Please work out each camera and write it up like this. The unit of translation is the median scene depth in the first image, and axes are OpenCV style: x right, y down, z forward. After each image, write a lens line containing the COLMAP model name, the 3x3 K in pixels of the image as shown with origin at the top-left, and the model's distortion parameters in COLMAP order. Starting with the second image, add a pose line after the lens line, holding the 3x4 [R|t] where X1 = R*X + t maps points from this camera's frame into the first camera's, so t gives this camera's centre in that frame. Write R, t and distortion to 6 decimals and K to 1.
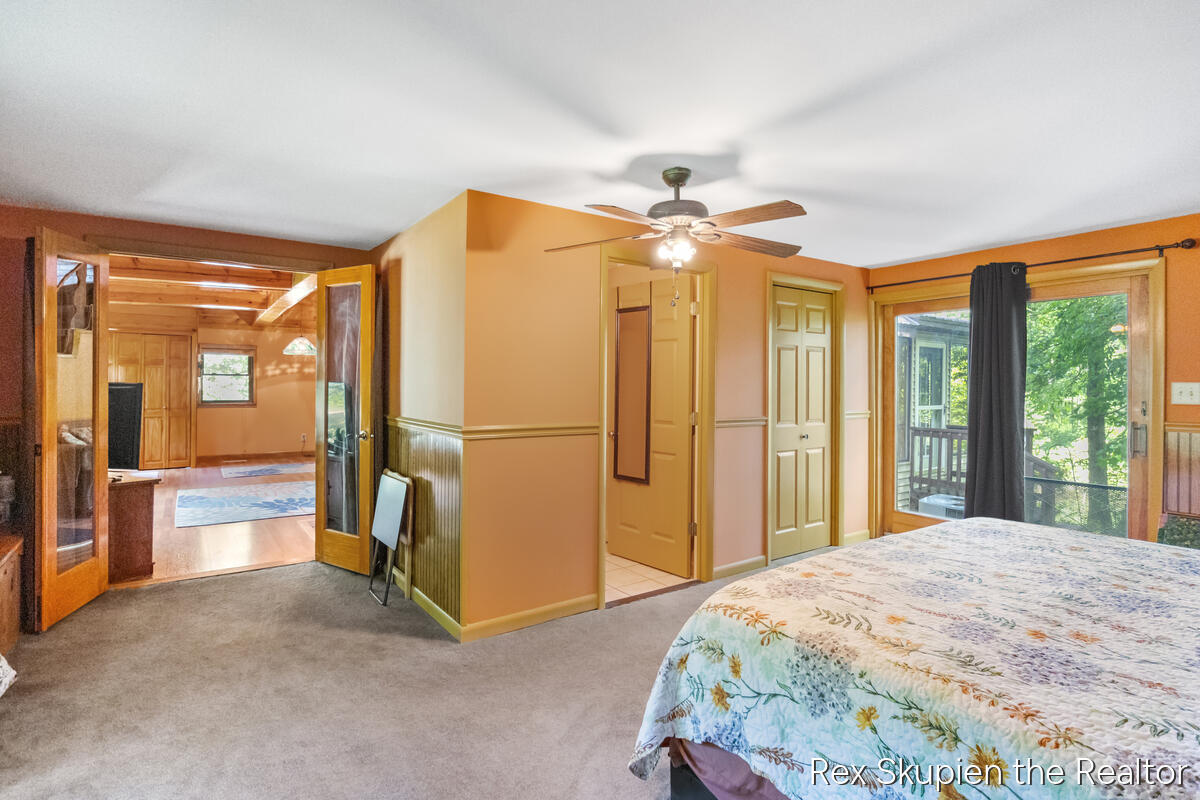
lens RADIAL K [[605.9, 0, 612.7], [0, 605.9, 379.9], [0, 0, 1]] dist [-0.009695, 0.001032]
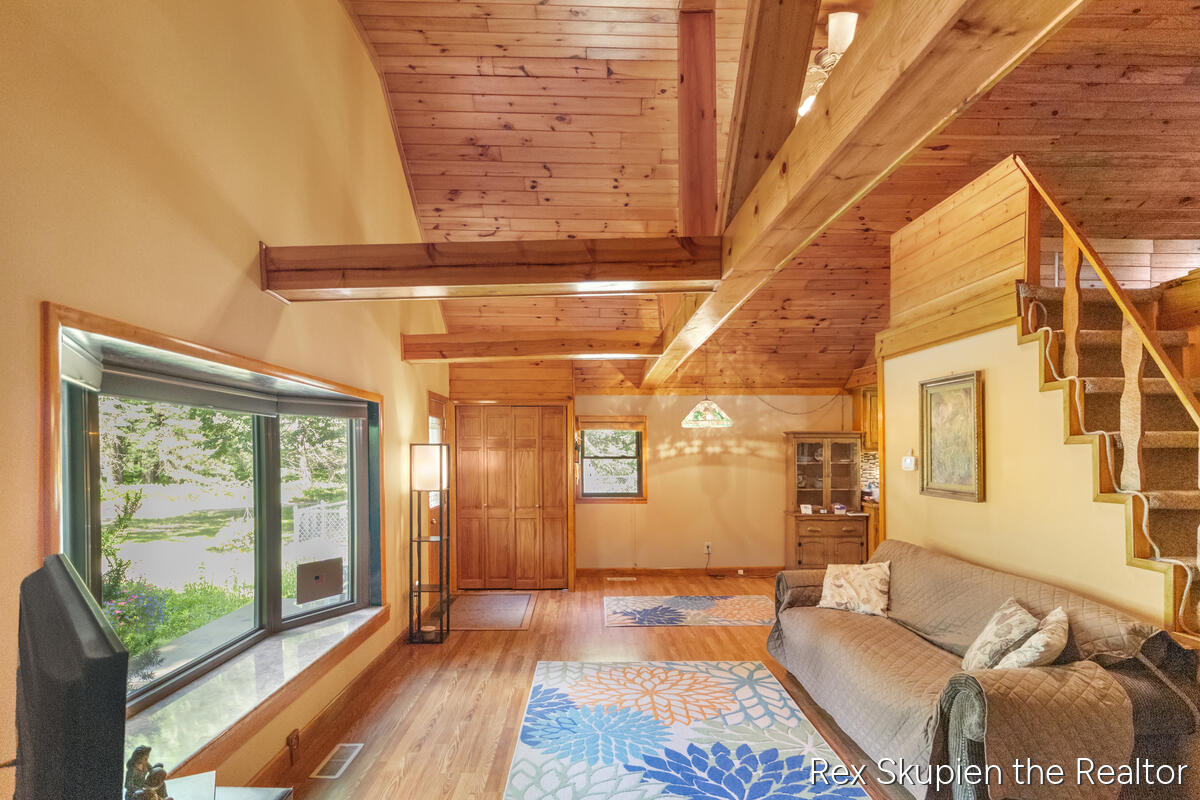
lens RADIAL K [[605.9, 0, 597.0], [0, 605.9, 449.5], [0, 0, 1]] dist [-0.009695, 0.001032]
pose [[0.820591, -0.008145, -0.571458, -0.239939], [0.013350, 0.999899, 0.004918, -0.022541], [0.571360, -0.011664, 0.820616, 0.398634]]
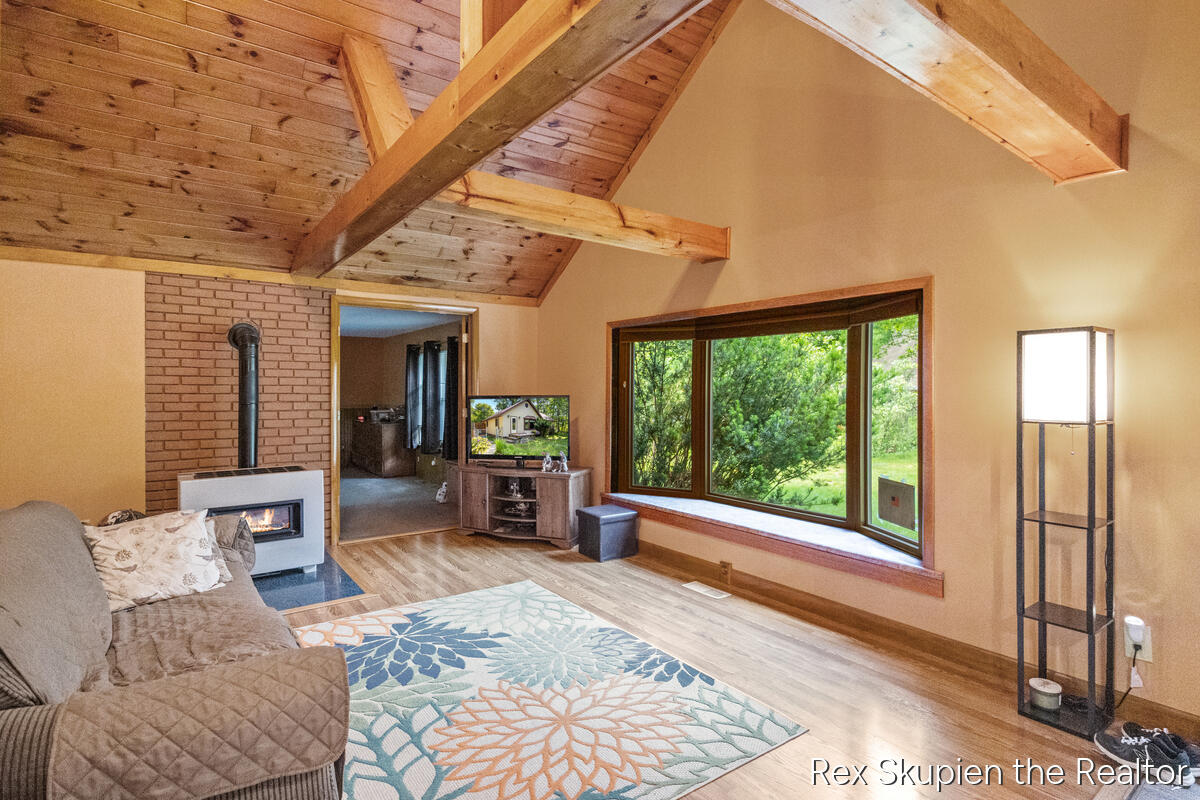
lens RADIAL K [[605.9, 0, 610.3], [0, 605.9, 389.5], [0, 0, 1]] dist [-0.009695, 0.001032]
pose [[-0.999794, -0.002051, -0.020214, -0.483307], [-0.001792, 0.999916, -0.012821, 0.006698], [0.020239, -0.012782, -0.999713, 1.084648]]
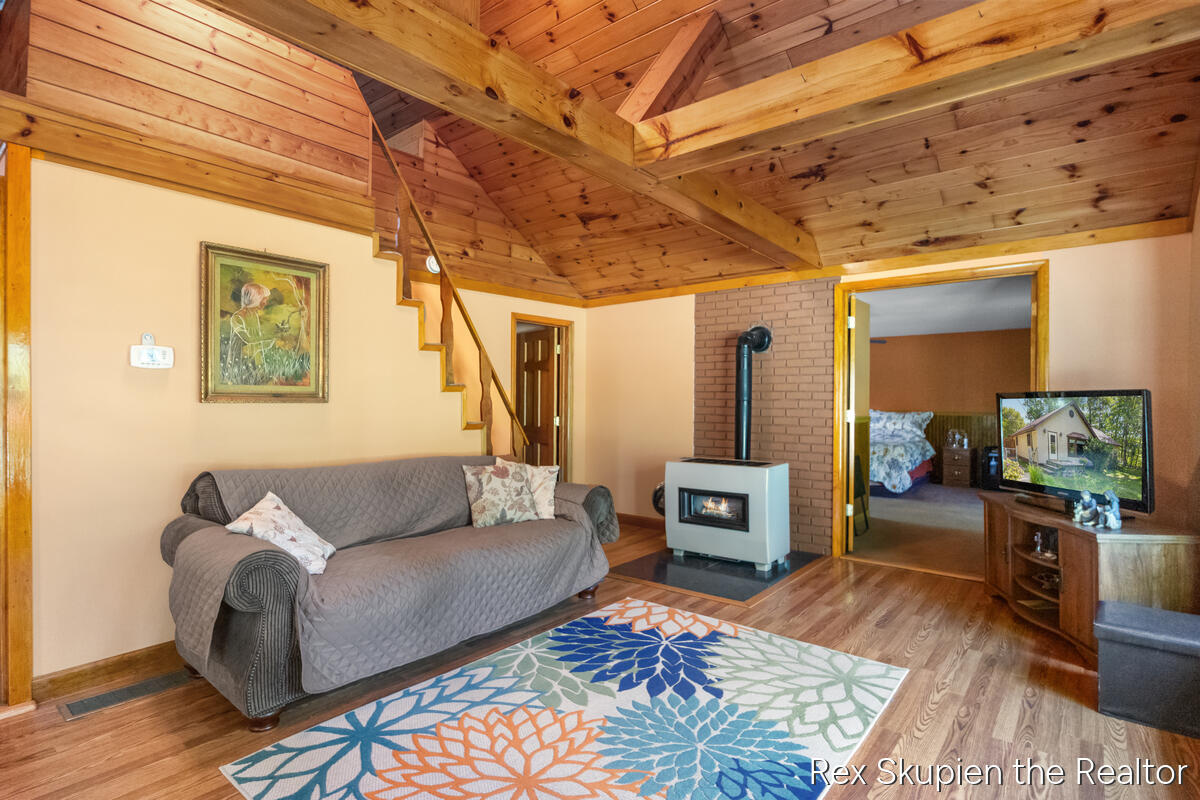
lens RADIAL K [[605.9, 0, 600.8], [0, 605.9, 402.9], [0, 0, 1]] dist [-0.009695, 0.001032]
pose [[-0.260834, -0.005131, 0.965370, -0.696964], [-0.015424, 0.999880, 0.001147, 0.016720], [-0.965260, -0.014591, -0.260882, 0.826061]]
